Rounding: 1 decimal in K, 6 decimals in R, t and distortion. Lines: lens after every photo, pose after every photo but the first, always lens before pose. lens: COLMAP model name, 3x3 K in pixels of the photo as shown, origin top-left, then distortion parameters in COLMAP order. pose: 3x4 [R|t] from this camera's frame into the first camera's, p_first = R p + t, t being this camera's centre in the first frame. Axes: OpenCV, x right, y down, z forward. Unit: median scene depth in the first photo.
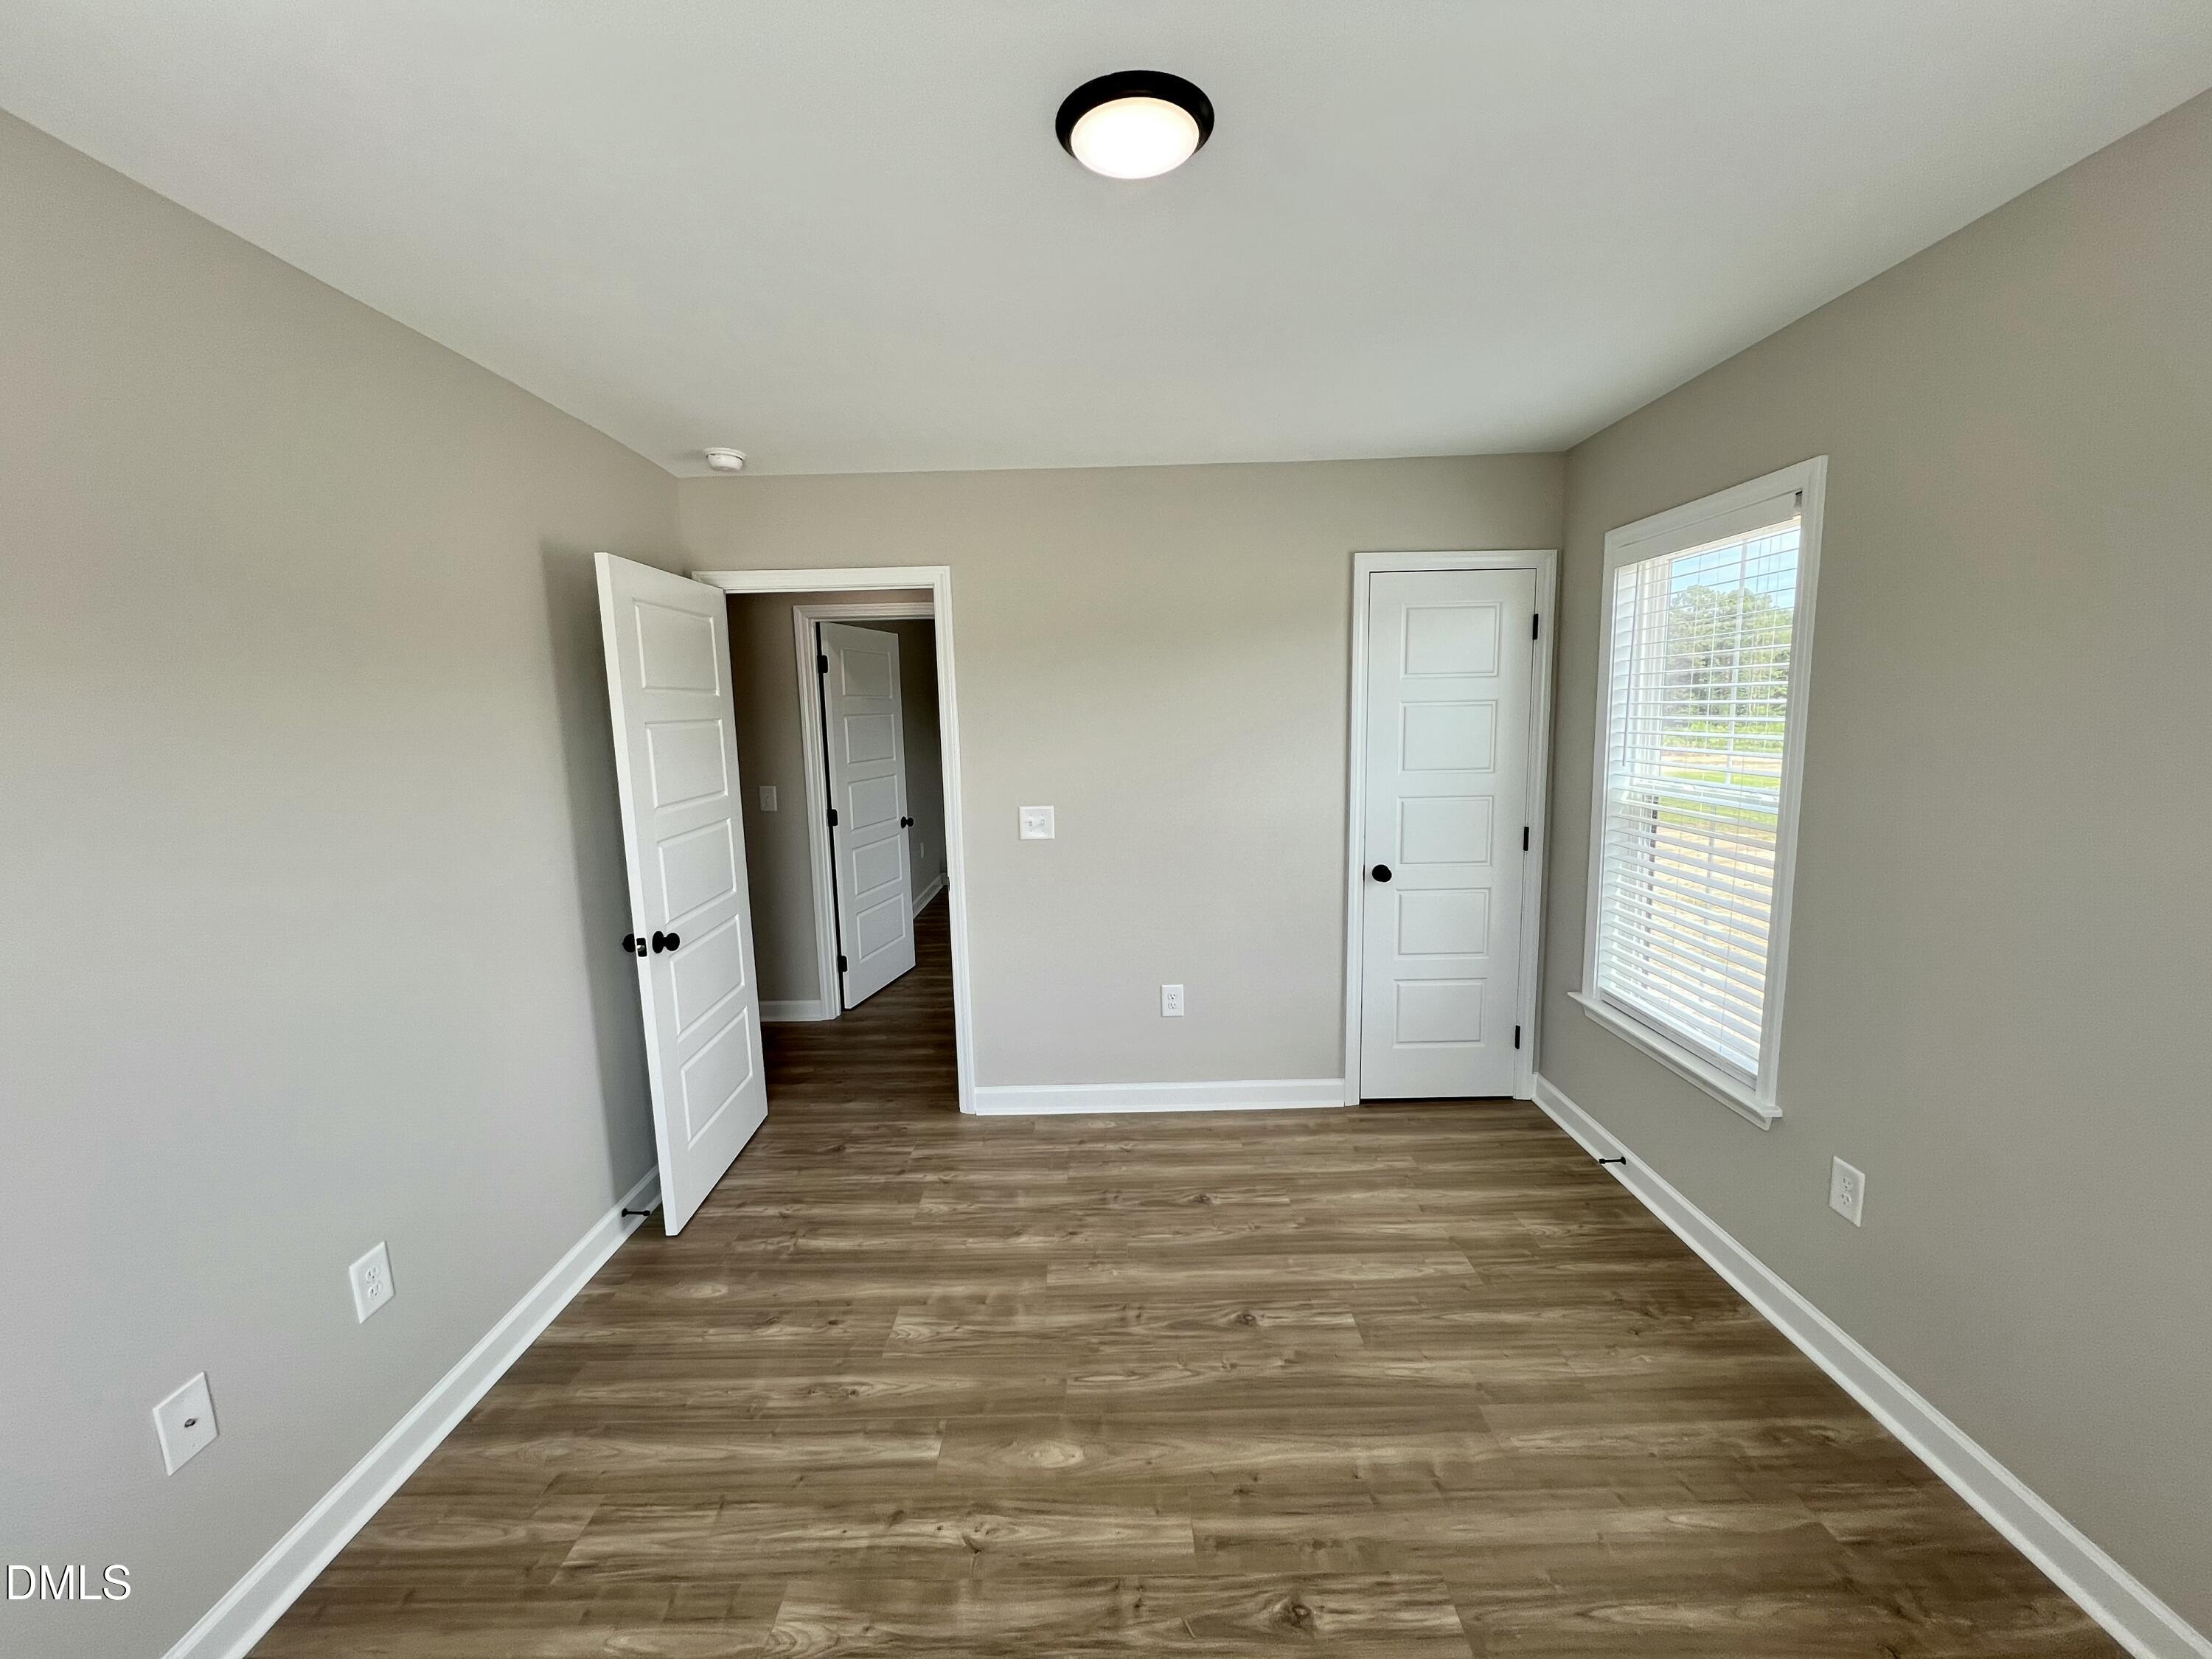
lens RADIAL K [[883.4, 0, 1104.8], [0, 883.4, 831.5], [0, 0, 1]] dist [0.000620, 0.000026]
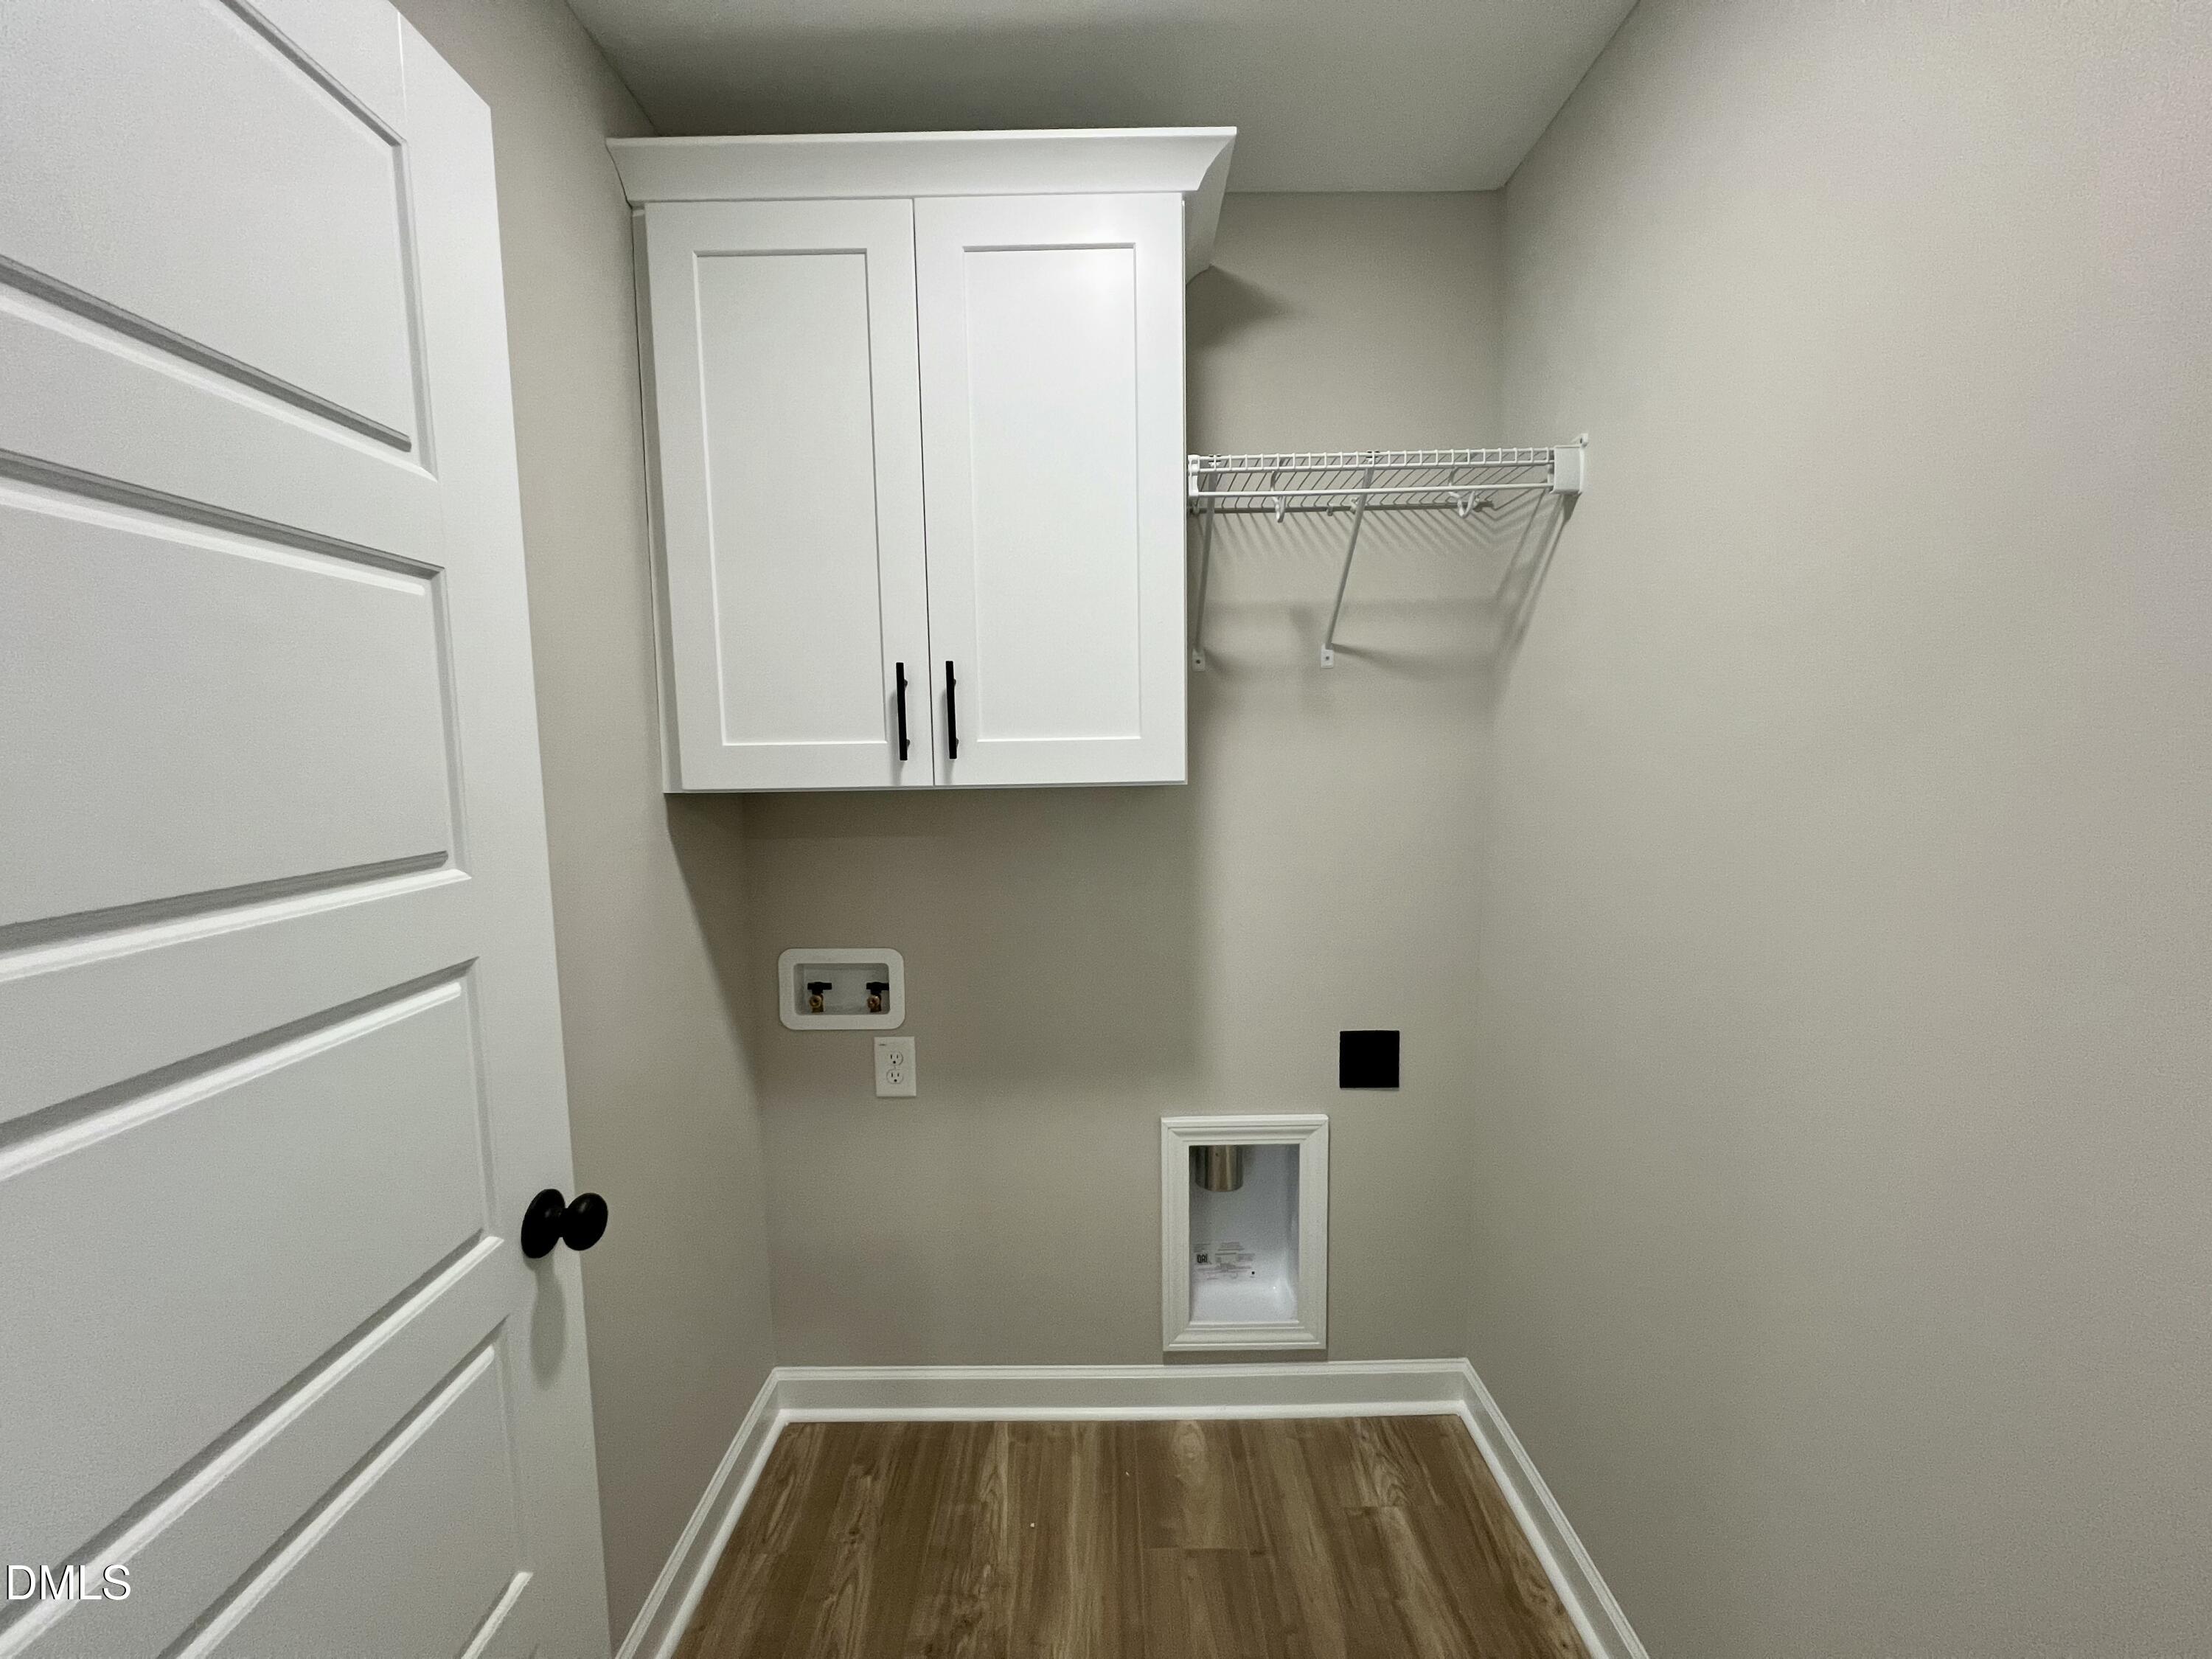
lens RADIAL K [[883.4, 0, 1101.6], [0, 883.4, 827.6], [0, 0, 1]] dist [0.000620, 0.000026]
pose [[0.010443, -0.088889, 0.995987, -0.736525], [0.149574, 0.984974, 0.086338, -0.056099], [-0.988695, 0.148072, 0.023582, 0.859729]]
